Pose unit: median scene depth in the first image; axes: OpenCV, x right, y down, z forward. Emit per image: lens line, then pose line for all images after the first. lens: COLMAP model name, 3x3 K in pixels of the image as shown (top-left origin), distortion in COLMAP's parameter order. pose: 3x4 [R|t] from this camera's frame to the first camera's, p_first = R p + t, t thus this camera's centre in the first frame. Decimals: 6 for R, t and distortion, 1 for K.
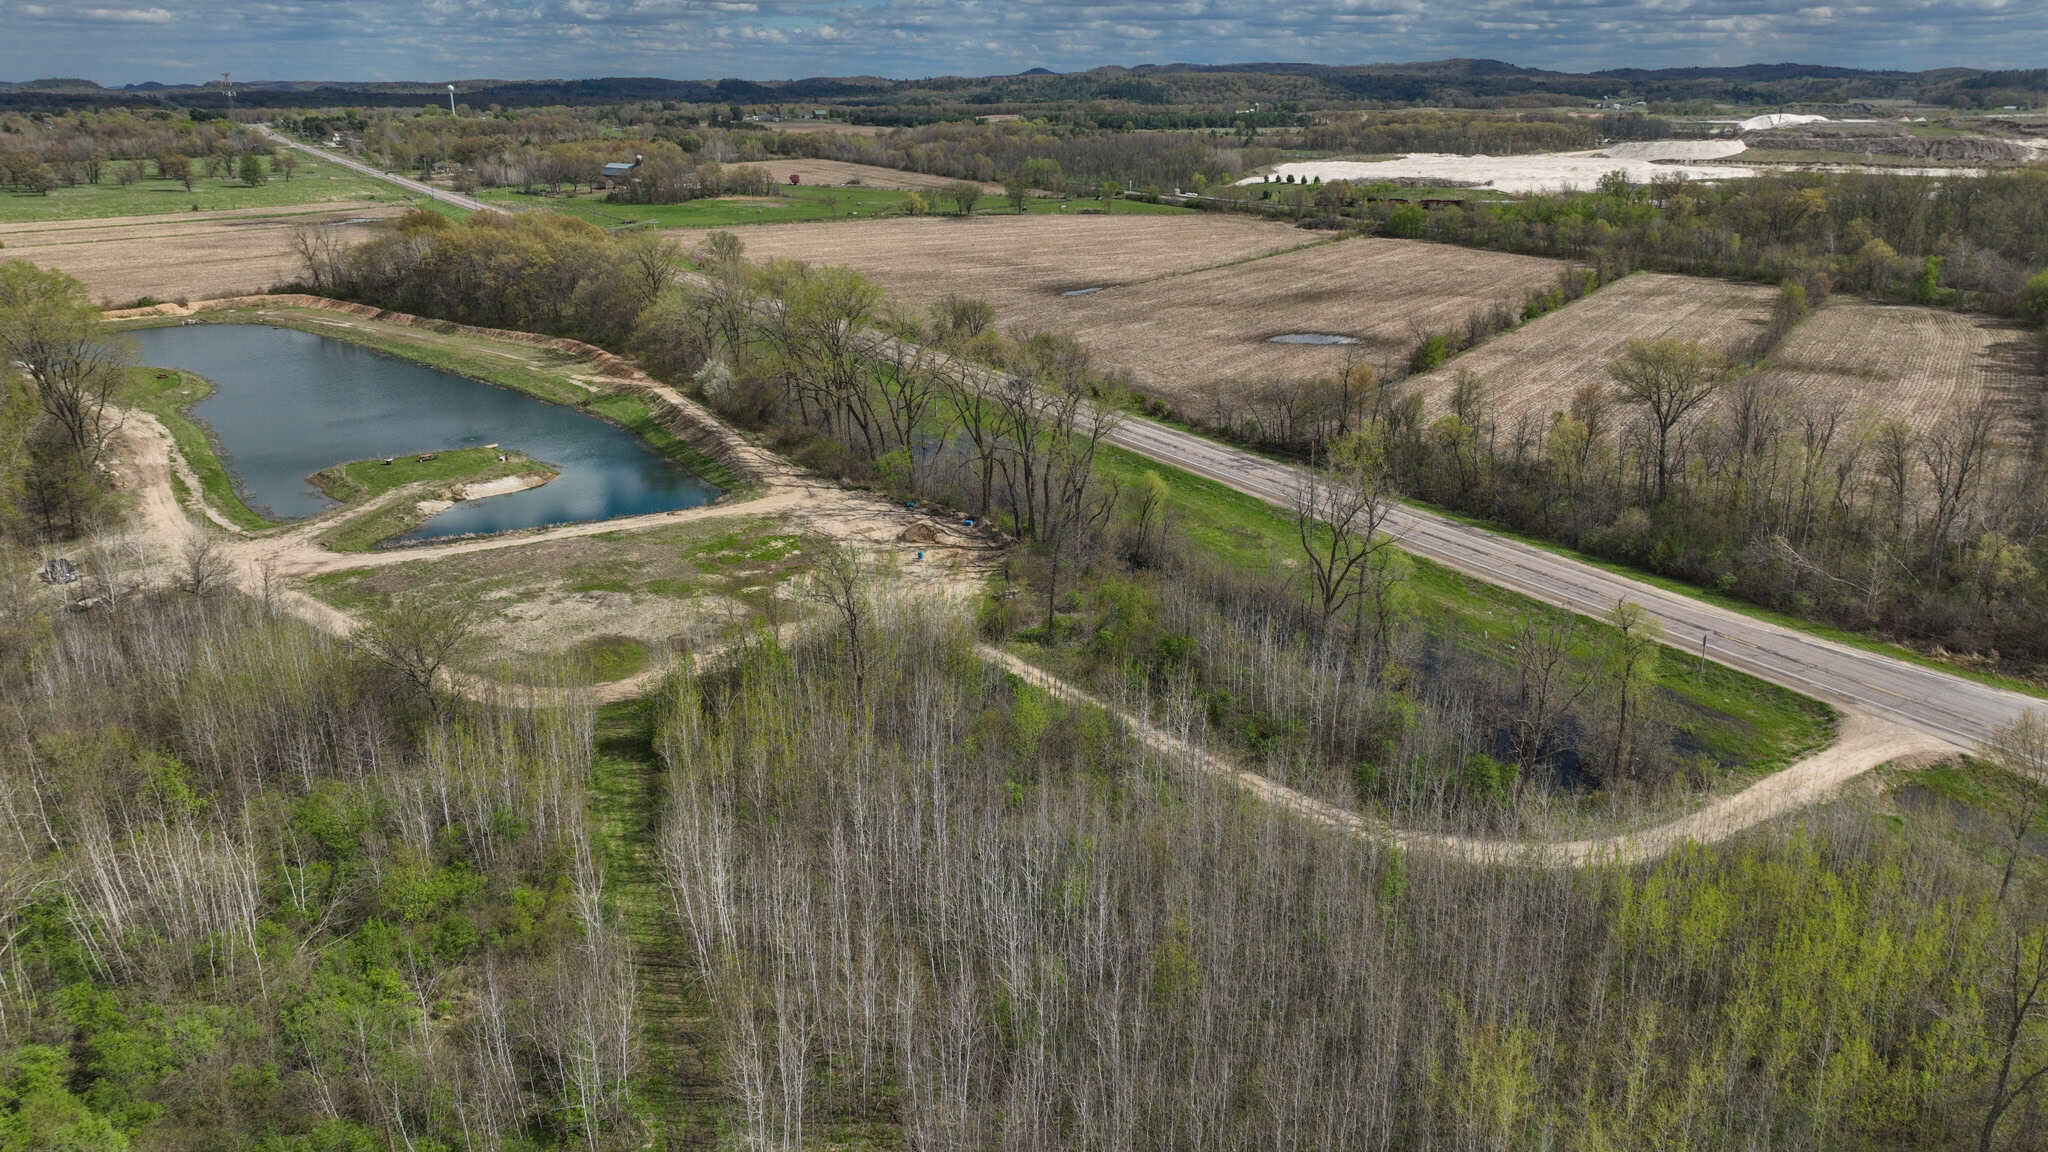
lens RADIAL K [[1452.4, 0, 1024.7], [0, 1452.4, 583.8], [0, 0, 1]] dist [-0.002253, 0.026425]
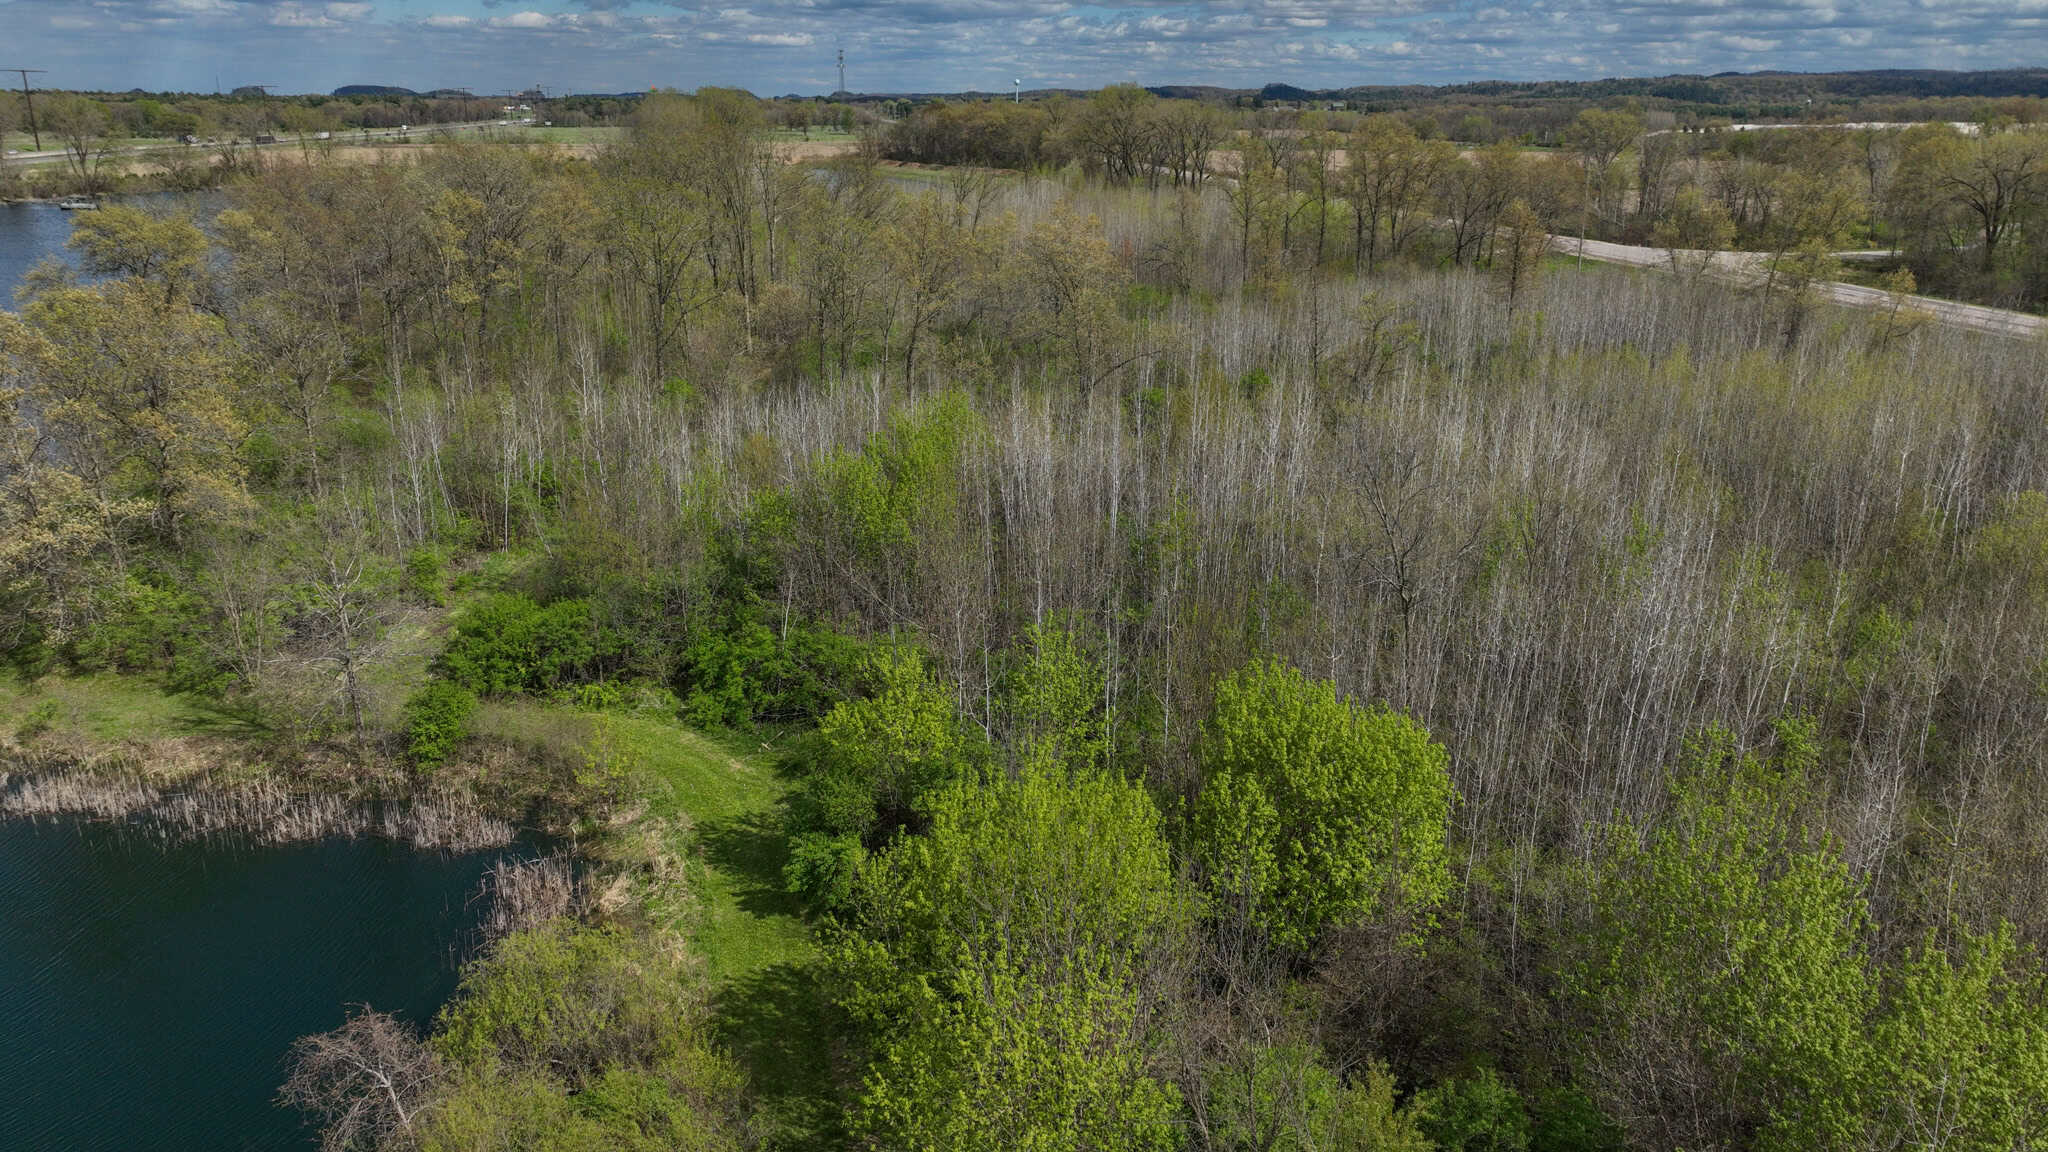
lens RADIAL K [[1452.4, 0, 1022.2], [0, 1452.4, 587.0], [0, 0, 1]] dist [-0.002253, 0.026425]
pose [[0.933744, 0.117683, -0.338044, 0.235074], [-0.120378, 0.992642, 0.013060, 0.212468], [0.337094, 0.028498, 0.941040, -0.368692]]
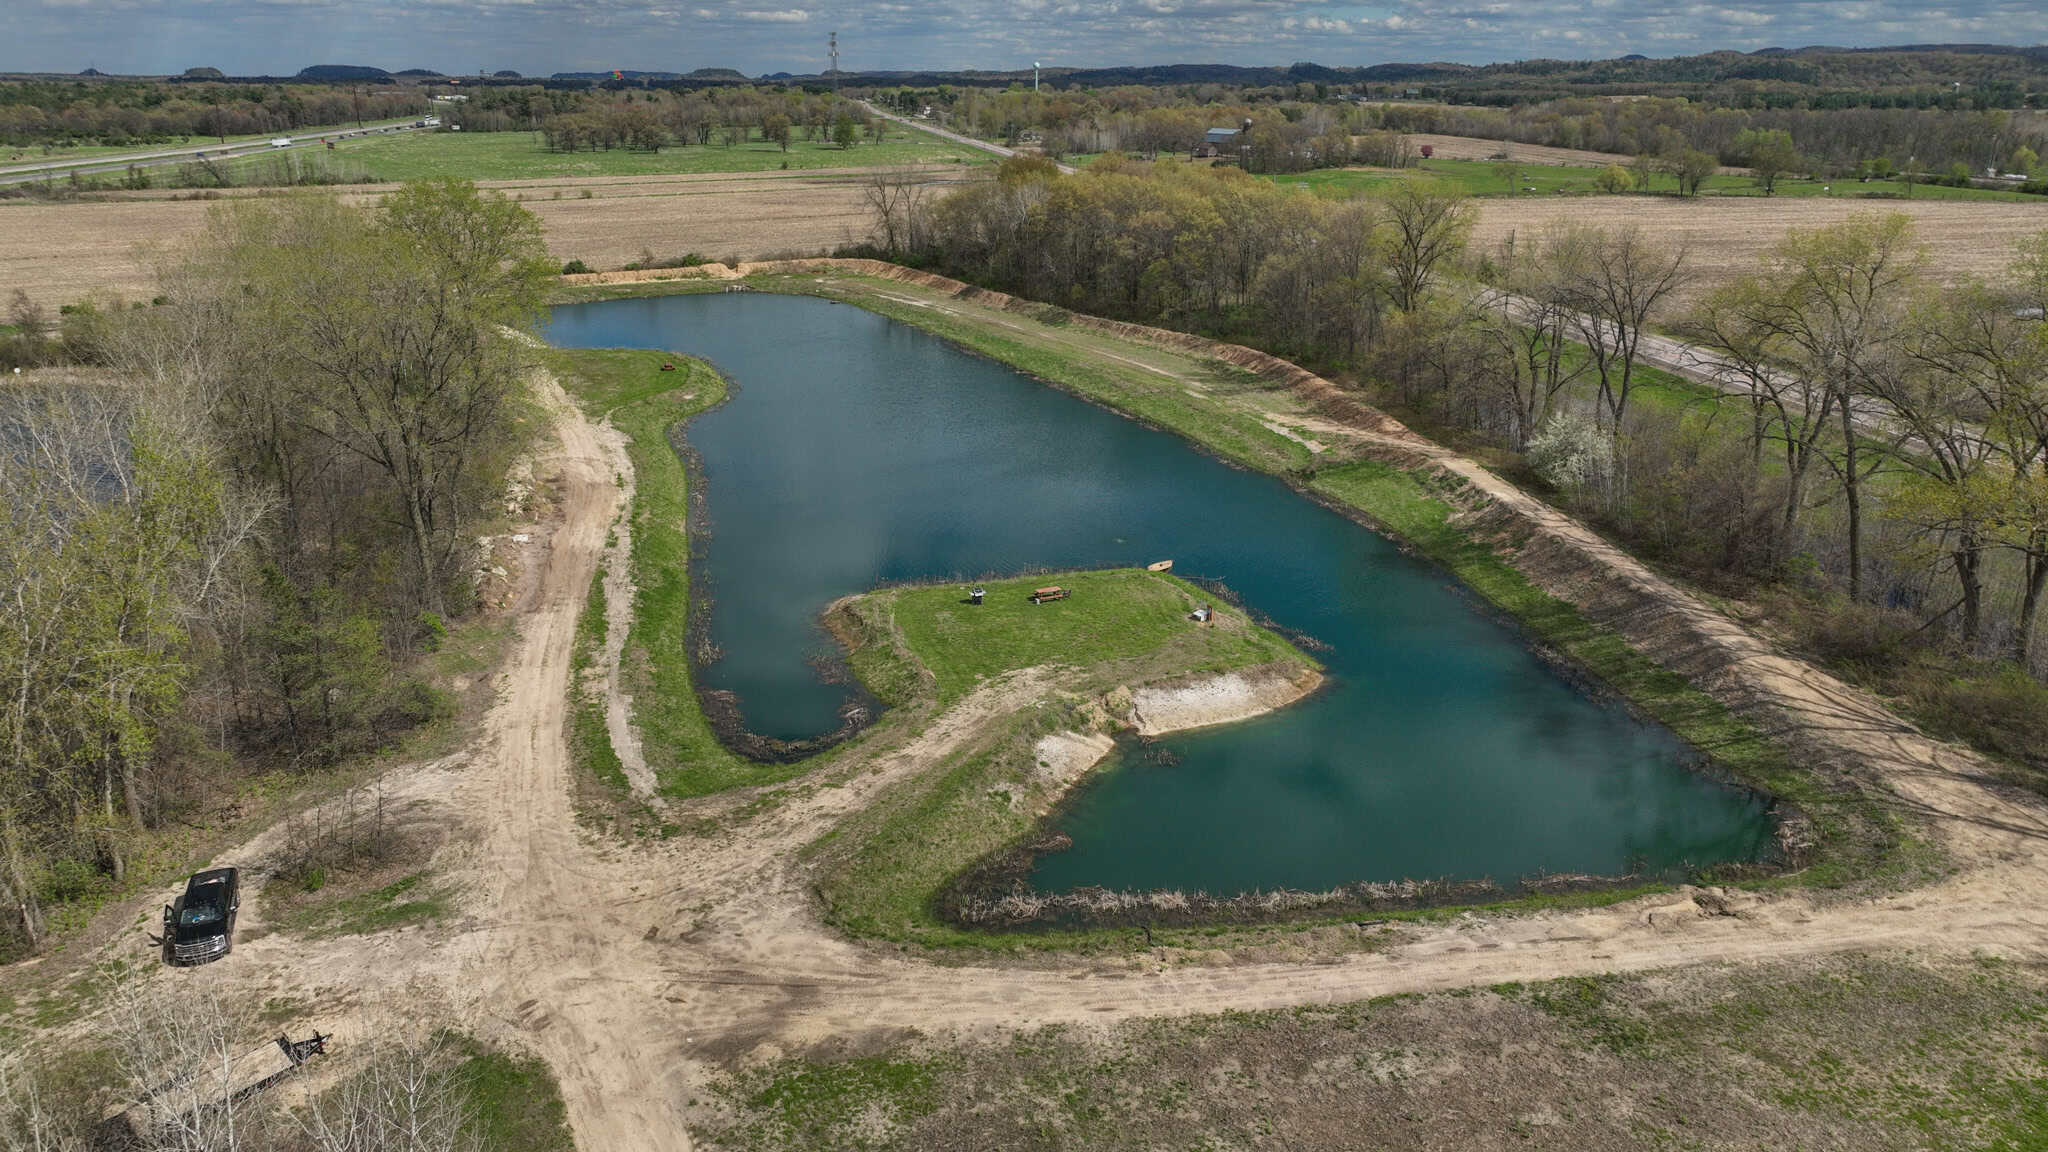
lens RADIAL K [[1452.4, 0, 1018.7], [0, 1452.4, 576.8], [0, 0, 1]] dist [-0.002253, 0.026425]
pose [[0.934688, 0.117564, -0.335465, -0.154564], [-0.117284, 0.992873, 0.021170, -0.060896], [0.335563, 0.019557, 0.941815, 0.322023]]
